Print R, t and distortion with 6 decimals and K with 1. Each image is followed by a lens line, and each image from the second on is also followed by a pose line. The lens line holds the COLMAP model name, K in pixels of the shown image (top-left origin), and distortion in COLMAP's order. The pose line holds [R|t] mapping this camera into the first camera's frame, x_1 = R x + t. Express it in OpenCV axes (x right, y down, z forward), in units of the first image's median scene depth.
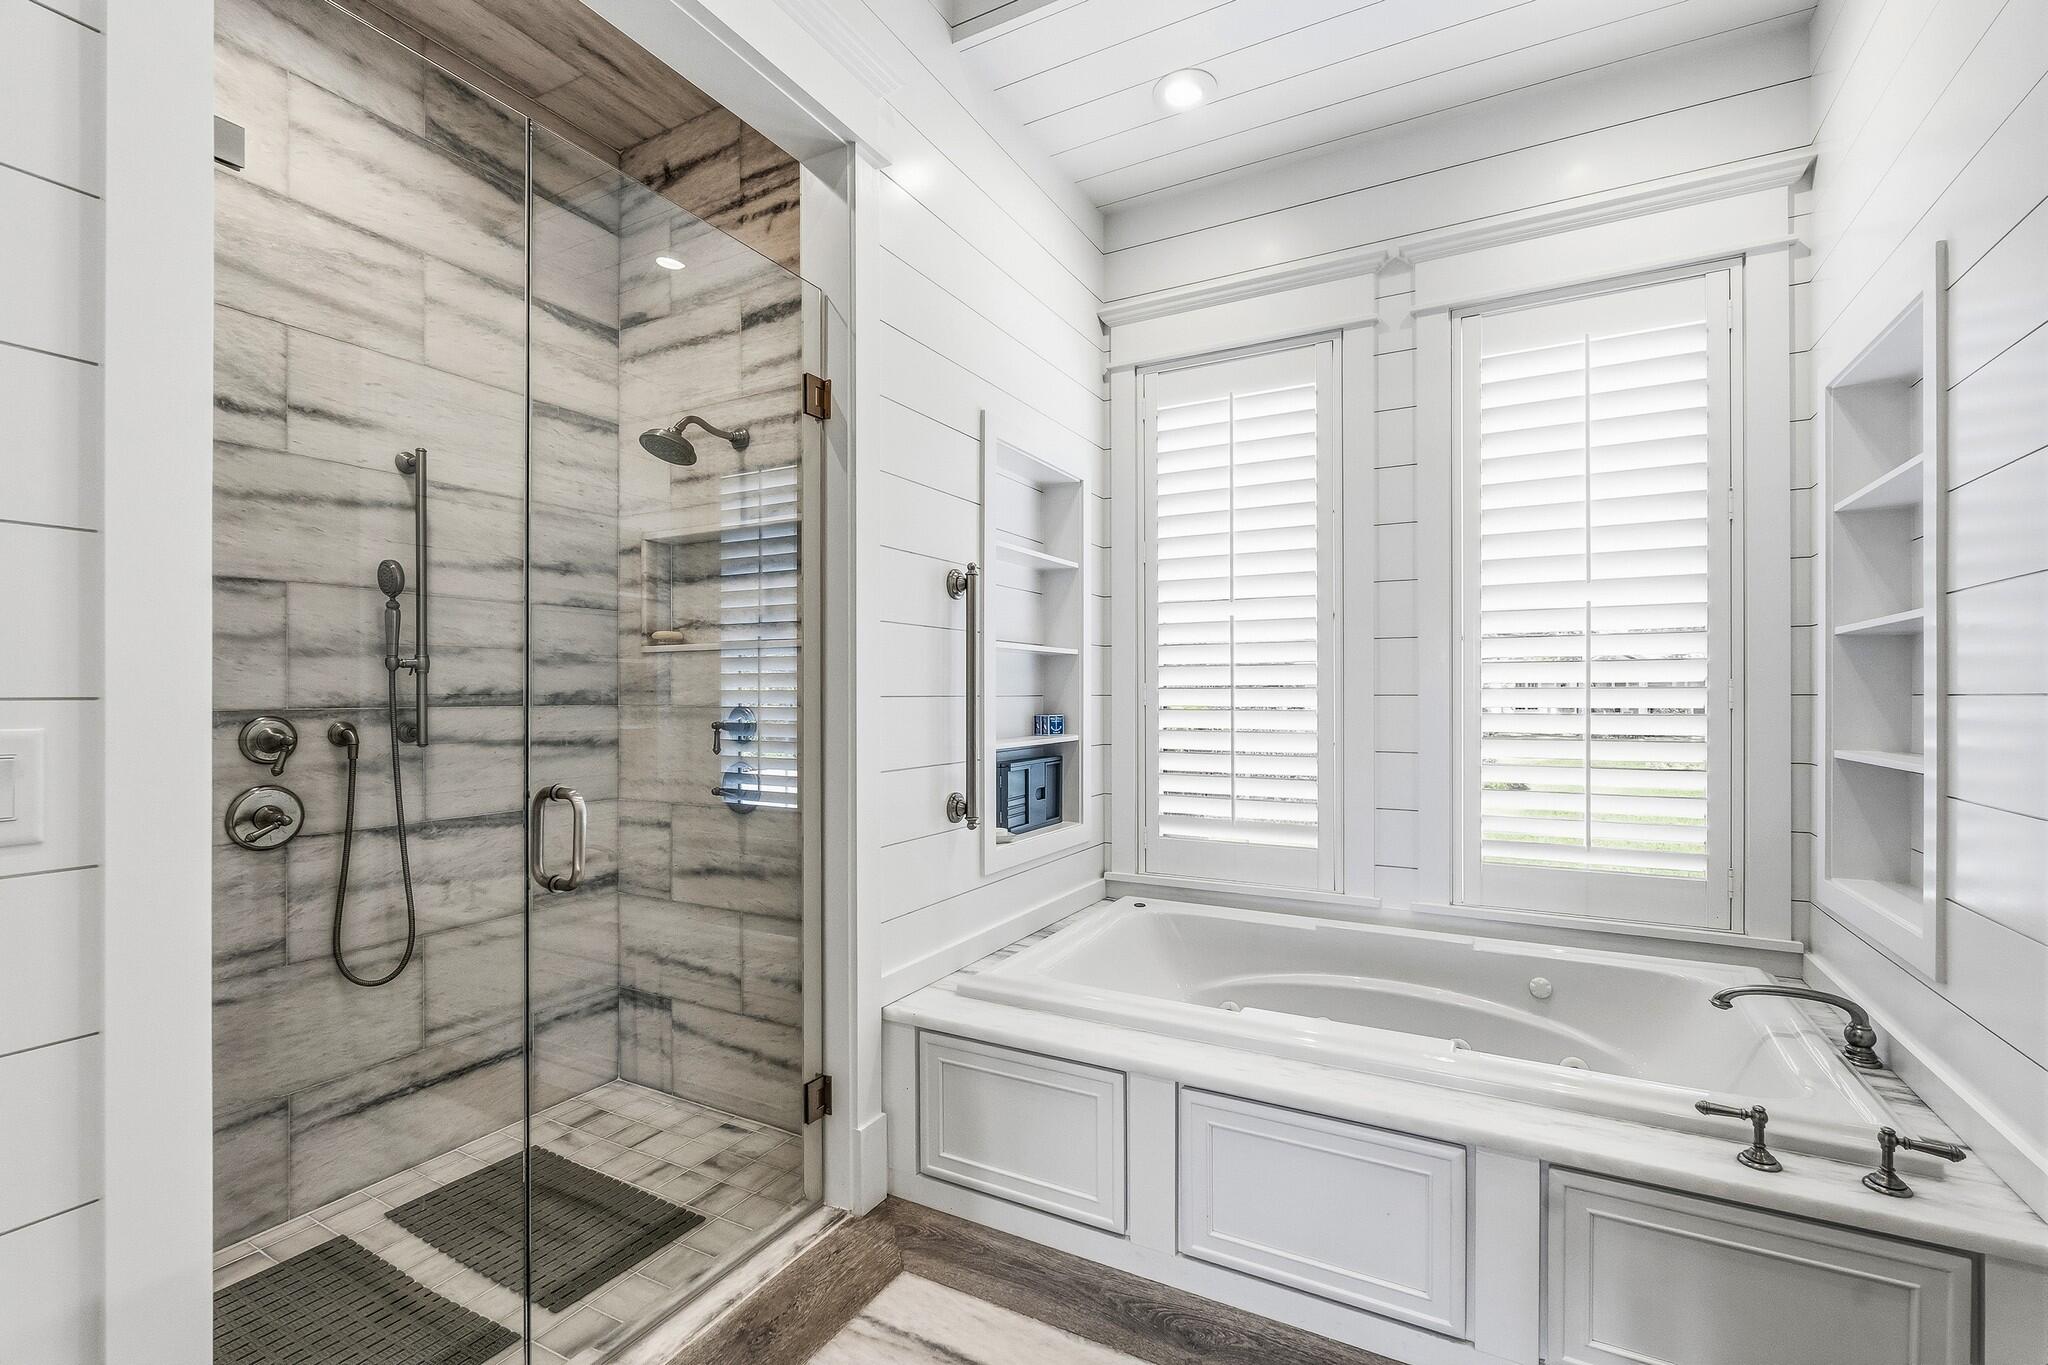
lens RADIAL K [[908.1, 0, 1024.2], [0, 908.1, 684.3], [0, 0, 1]] dist [0.001059, -0.000740]
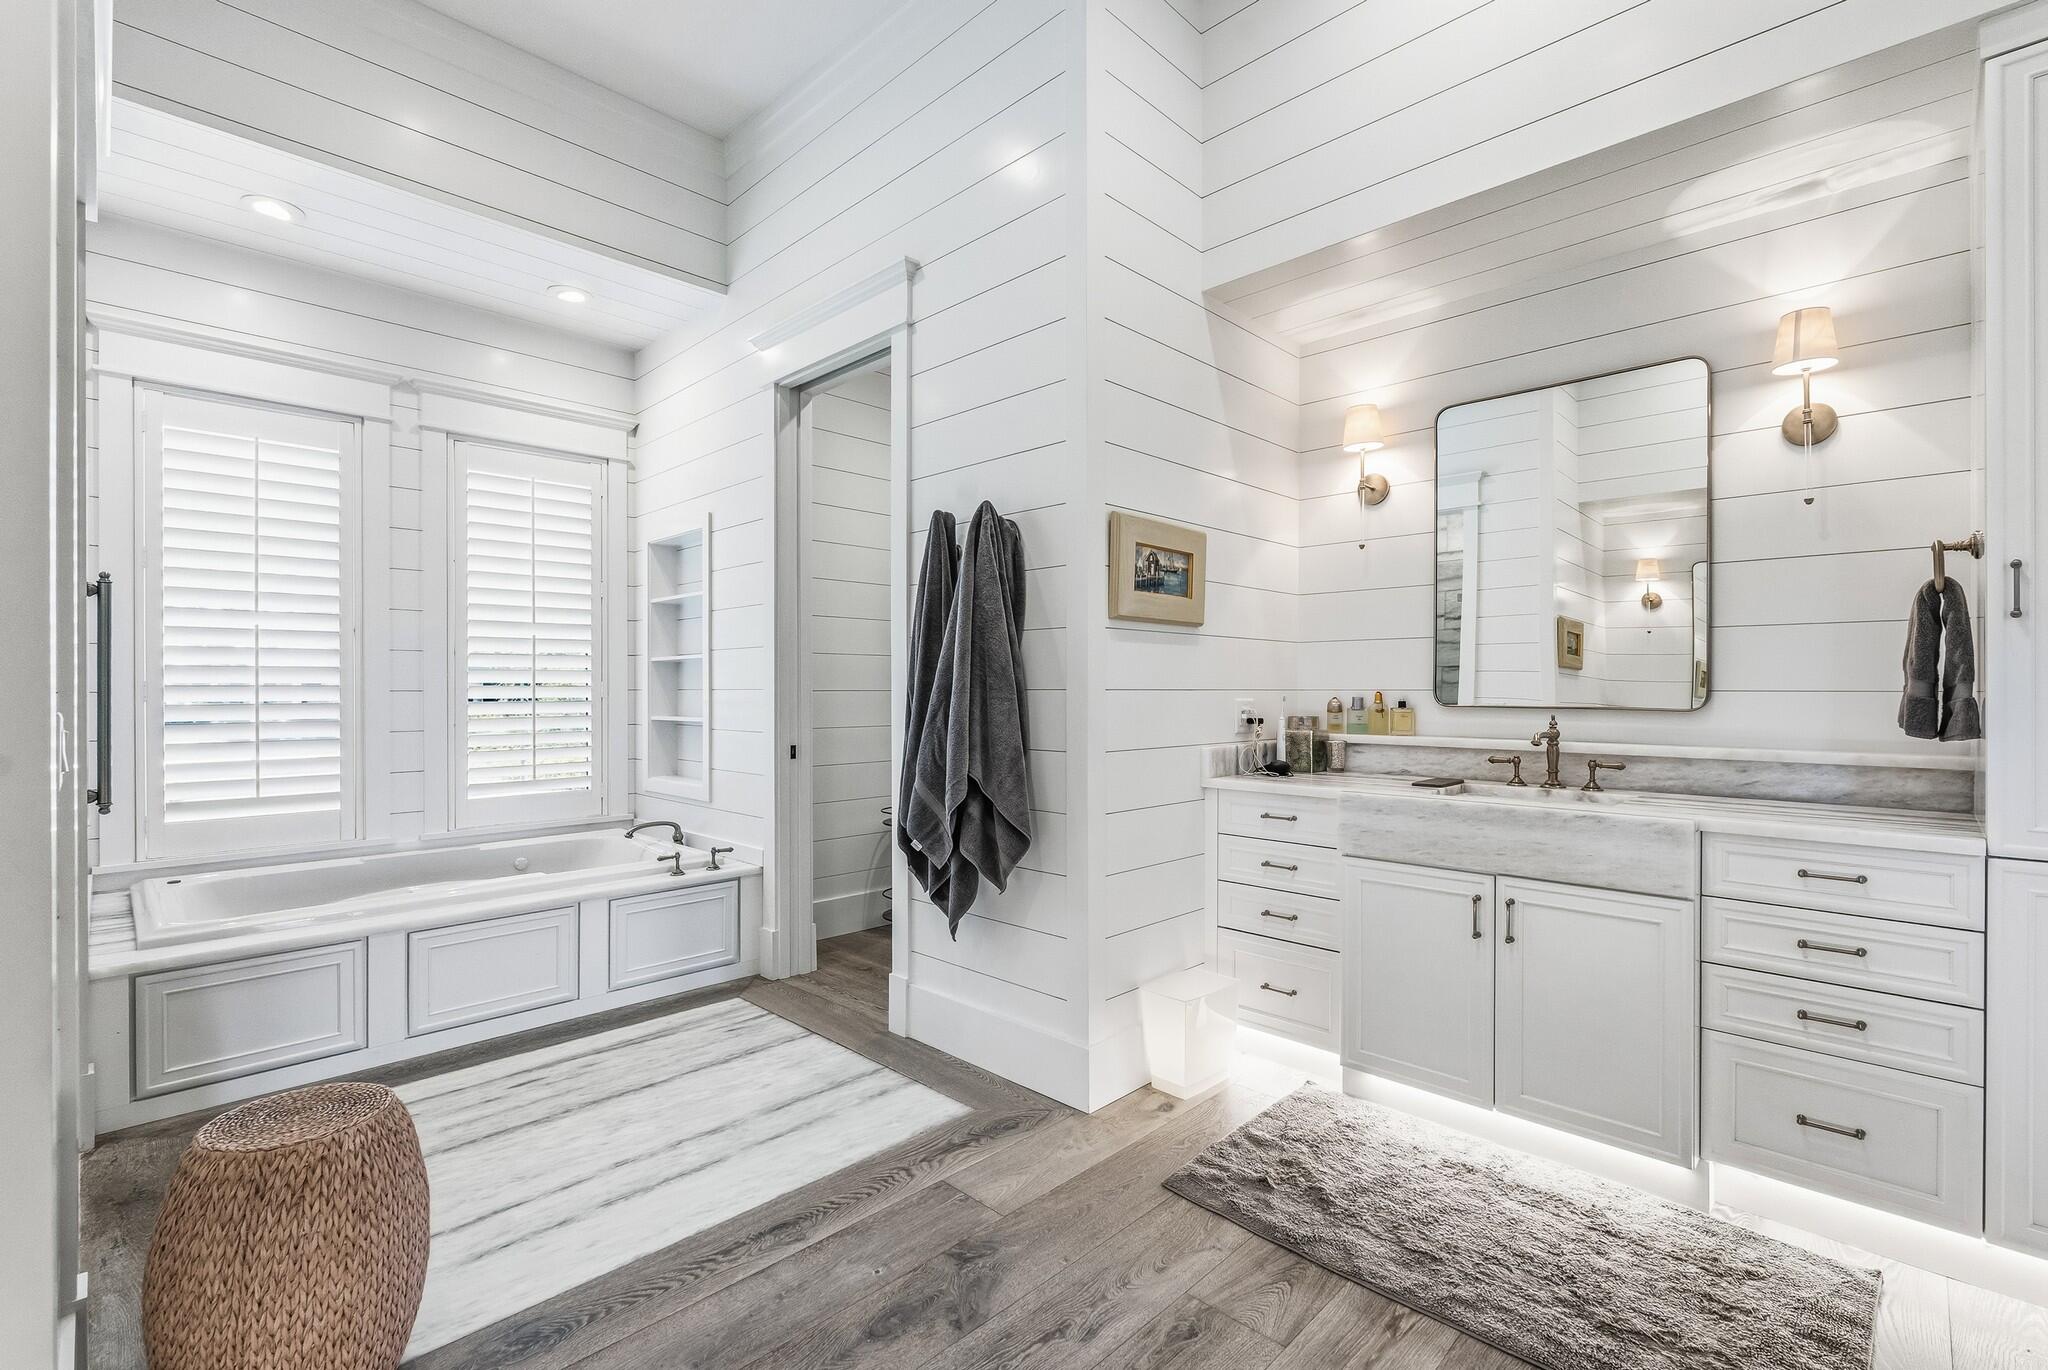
lens RADIAL K [[908.1, 0, 1025.7], [0, 908.1, 688.7], [0, 0, 1]] dist [0.001059, -0.000740]
pose [[0.273440, -0.000458, 0.961889, -0.826353], [-0.002041, 0.999997, 0.001056, 0.004912], [-0.961887, -0.002252, 0.273438, -0.376890]]
